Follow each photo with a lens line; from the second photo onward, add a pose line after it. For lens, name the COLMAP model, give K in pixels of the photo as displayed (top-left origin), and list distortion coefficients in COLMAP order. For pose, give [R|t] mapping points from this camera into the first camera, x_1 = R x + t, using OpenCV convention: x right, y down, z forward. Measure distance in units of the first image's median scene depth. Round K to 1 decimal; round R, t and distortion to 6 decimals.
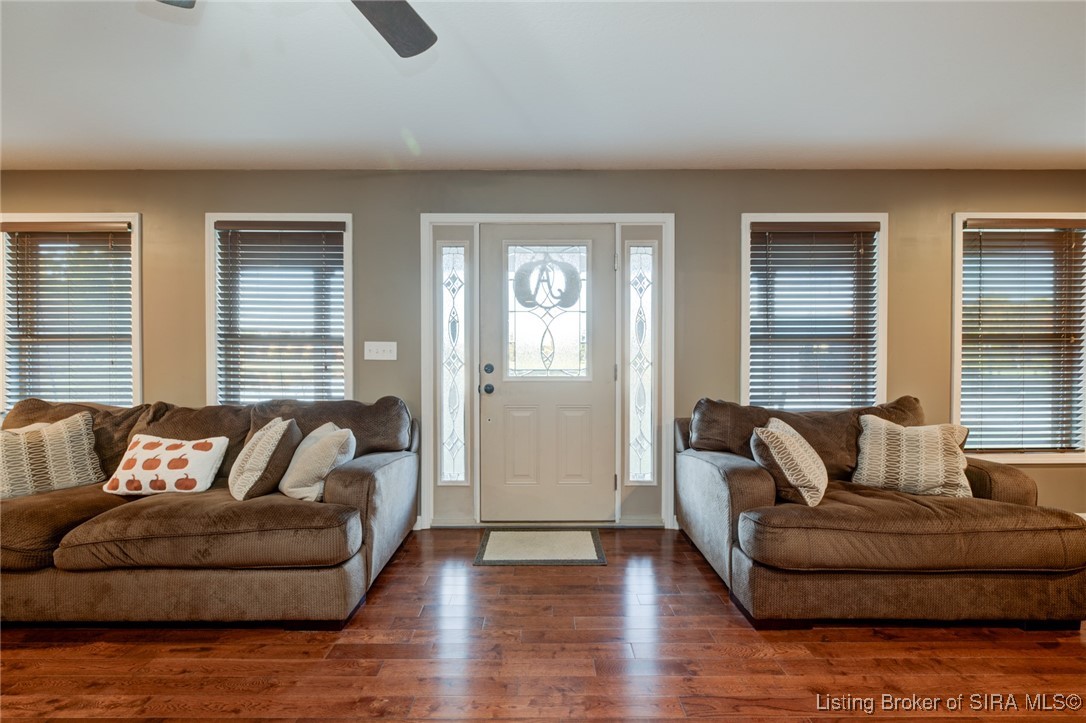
lens RADIAL K [[426.7, 0, 542.7], [0, 426.7, 364.3], [0, 0, 1]] dist [-0.000333, -0.000024]
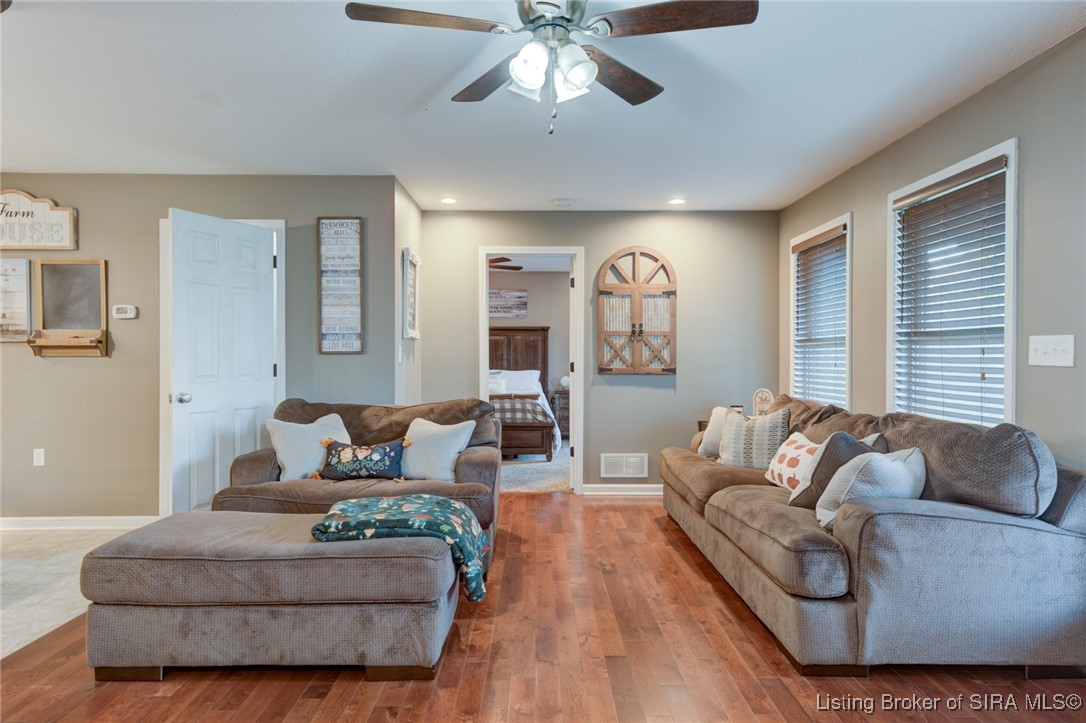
lens RADIAL K [[641.6, 0, 540.9], [0, 641.6, 359.2], [0, 0, 1]] dist [0.025902, 0.000653]
pose [[0.008290, 0.005817, -0.999949, 0.533146], [-0.011005, 0.999923, 0.005726, -0.016949], [0.999905, 0.010957, 0.008354, 0.280977]]
